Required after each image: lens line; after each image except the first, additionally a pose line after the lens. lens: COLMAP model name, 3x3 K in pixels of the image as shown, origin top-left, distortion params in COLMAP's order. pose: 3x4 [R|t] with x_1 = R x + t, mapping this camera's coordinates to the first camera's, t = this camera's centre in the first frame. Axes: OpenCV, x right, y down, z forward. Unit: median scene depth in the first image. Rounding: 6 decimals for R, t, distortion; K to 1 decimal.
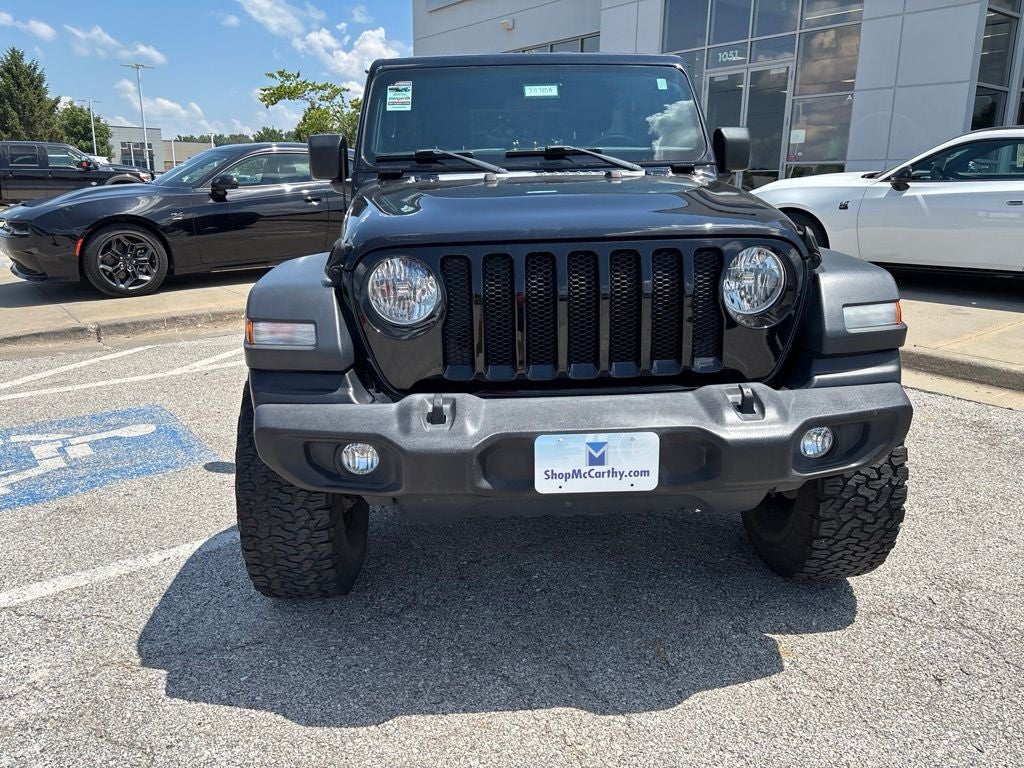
lens RADIAL K [[776.3, 0, 510.5], [0, 776.3, 373.5], [0, 0, 1]] dist [0.045072, -0.055373]
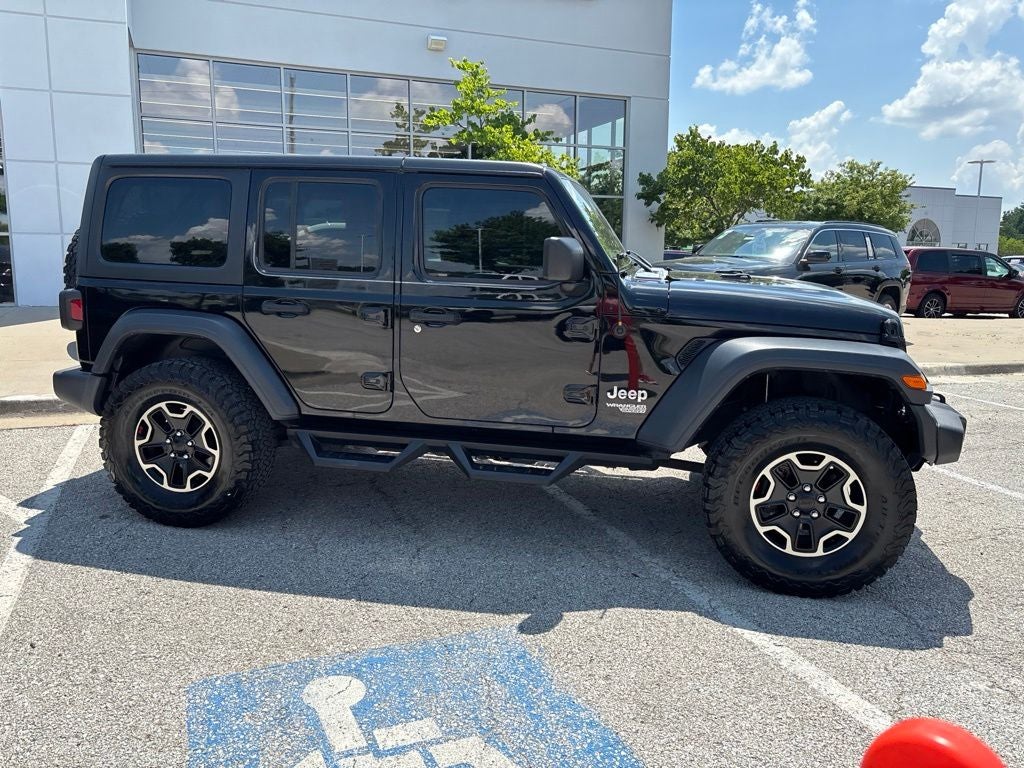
lens RADIAL K [[776.3, 0, 509.2], [0, 776.3, 367.9], [0, 0, 1]] dist [0.045072, -0.055373]
pose [[0.252680, -0.143085, 0.956912, -1.746165], [0.222770, 0.971037, 0.086372, -0.342617], [-0.941555, 0.191347, 0.277237, 1.155935]]
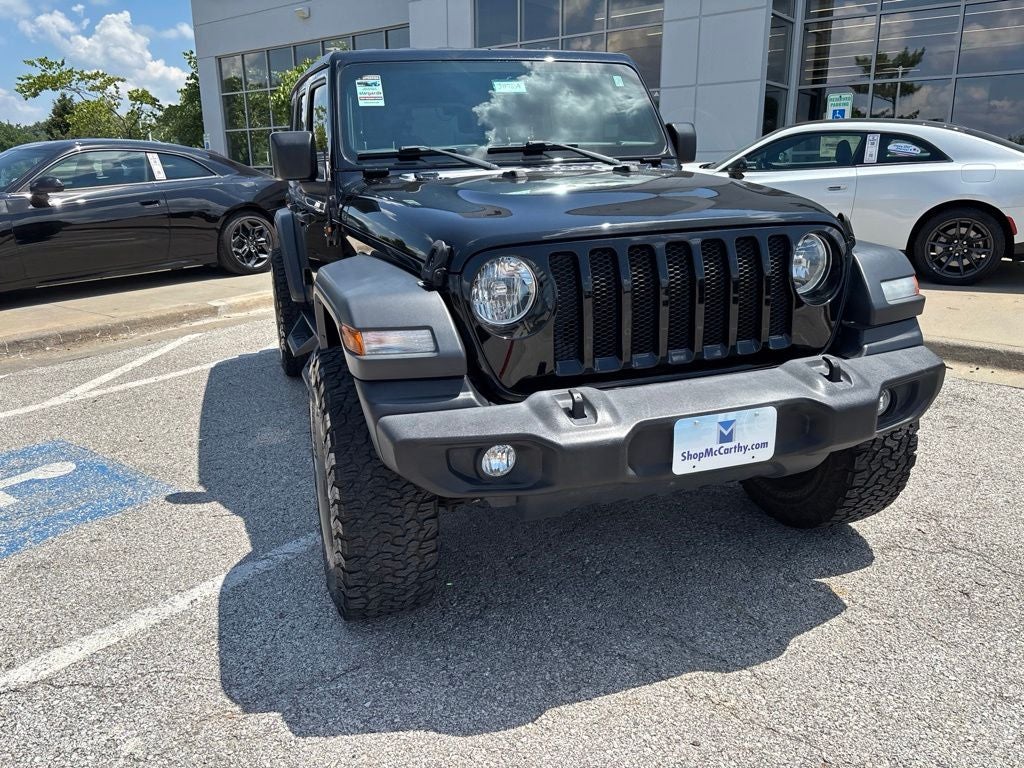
lens RADIAL K [[776.3, 0, 512.7], [0, 776.3, 386.0], [0, 0, 1]] dist [0.045072, -0.055373]
pose [[0.963675, -0.086948, 0.252527, -0.344071], [0.081543, 0.996162, 0.031811, -0.013167], [-0.254323, -0.010063, 0.967067, 0.030863]]
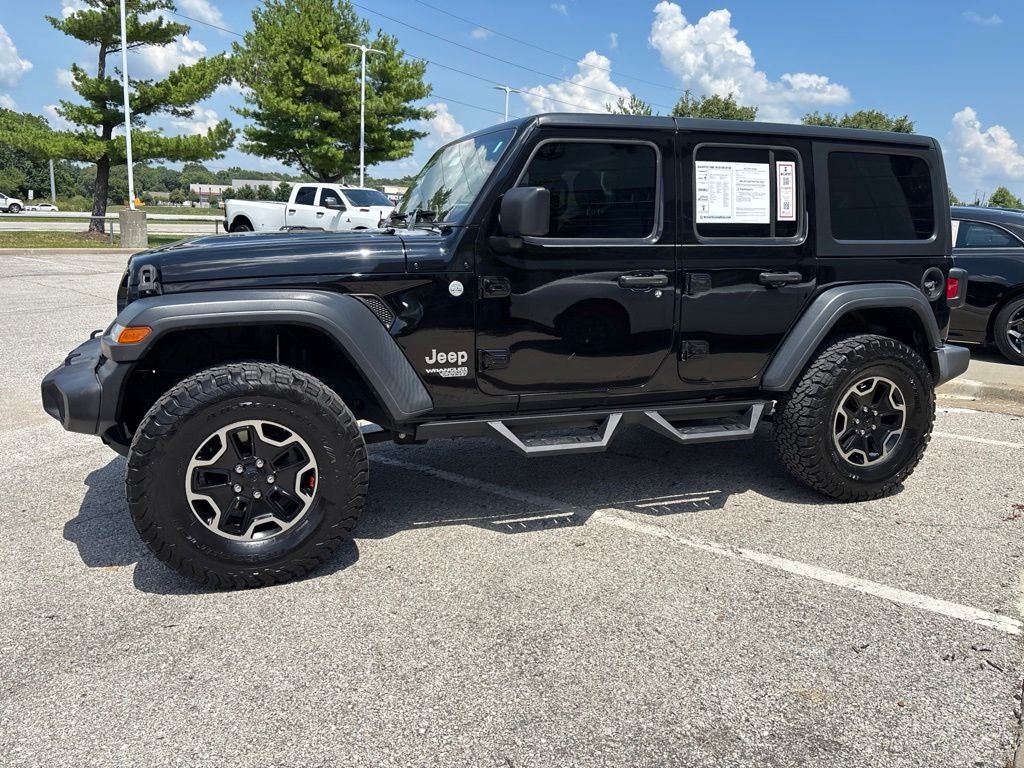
lens RADIAL K [[776.3, 0, 506.8], [0, 776.3, 381.4], [0, 0, 1]] dist [0.045072, -0.055373]
pose [[0.307987, 0.206232, -0.928769, 1.671438], [-0.271011, 0.954795, 0.122142, -0.289764], [0.911974, 0.214088, 0.349955, 1.029078]]
